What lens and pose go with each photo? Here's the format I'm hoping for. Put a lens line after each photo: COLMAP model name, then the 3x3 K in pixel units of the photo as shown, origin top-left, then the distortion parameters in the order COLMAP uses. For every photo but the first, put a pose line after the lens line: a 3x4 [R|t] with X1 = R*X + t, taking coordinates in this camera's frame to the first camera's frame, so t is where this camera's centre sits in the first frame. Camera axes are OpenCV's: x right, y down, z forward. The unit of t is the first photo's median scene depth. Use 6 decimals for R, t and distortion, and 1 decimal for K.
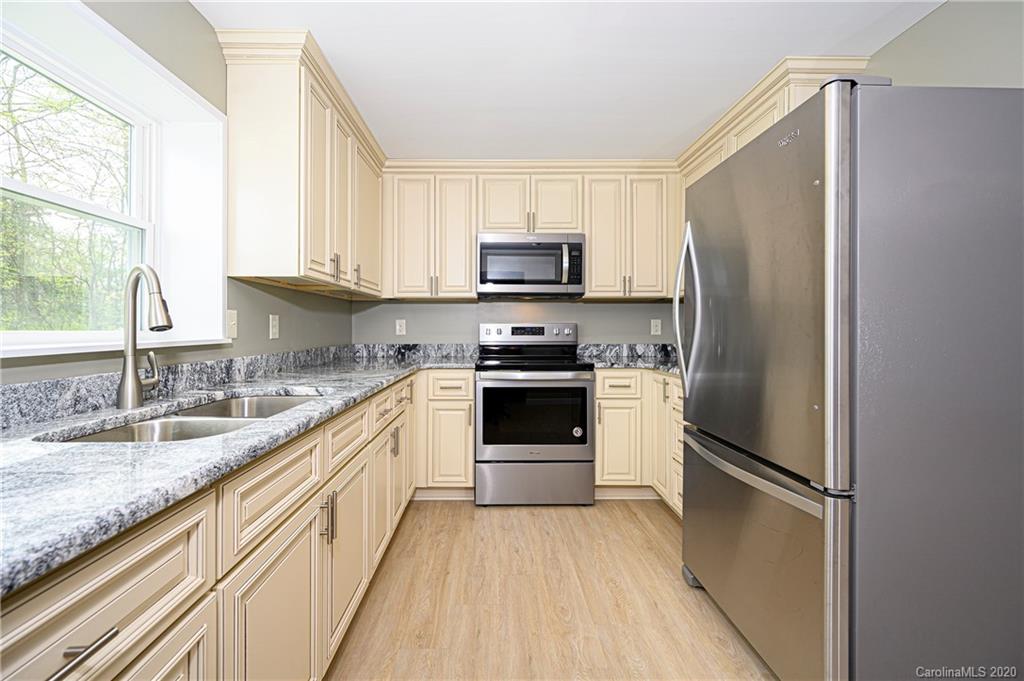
lens RADIAL K [[426.2, 0, 494.3], [0, 426.2, 333.8], [0, 0, 1]] dist [-0.001265, -0.000227]
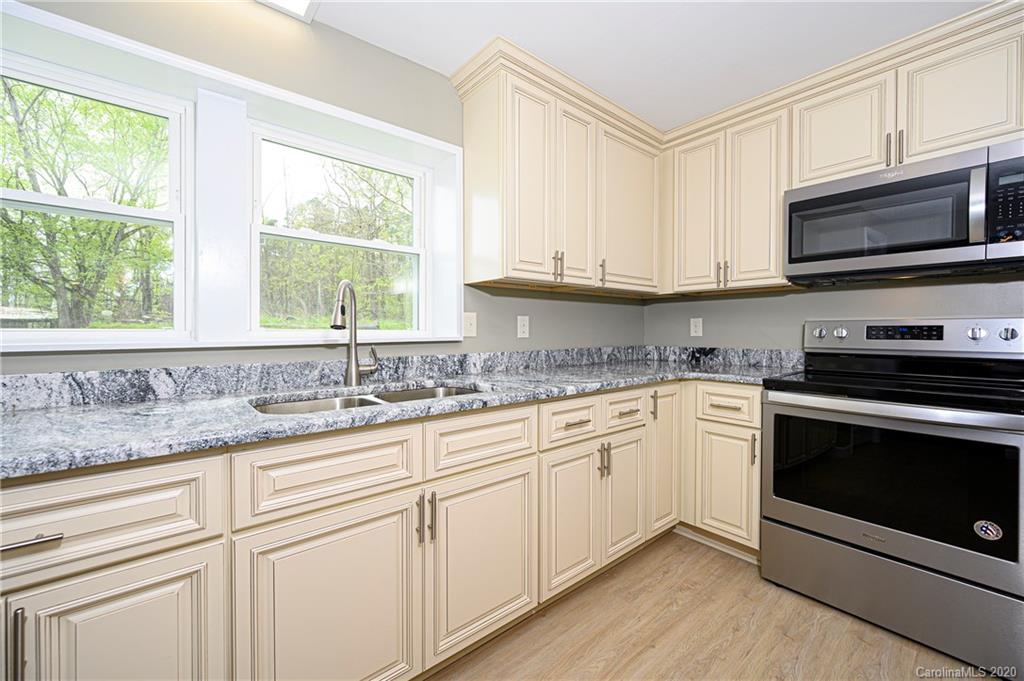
lens RADIAL K [[405.5, 0, 501.1], [0, 405.5, 339.0], [0, 0, 1]] dist [-0.000007, 0.000061]
pose [[0.627690, 0.018271, -0.778249, 0.230689], [-0.010258, 0.999832, 0.015200, -0.000586], [0.778396, -0.001558, 0.627772, 0.272874]]
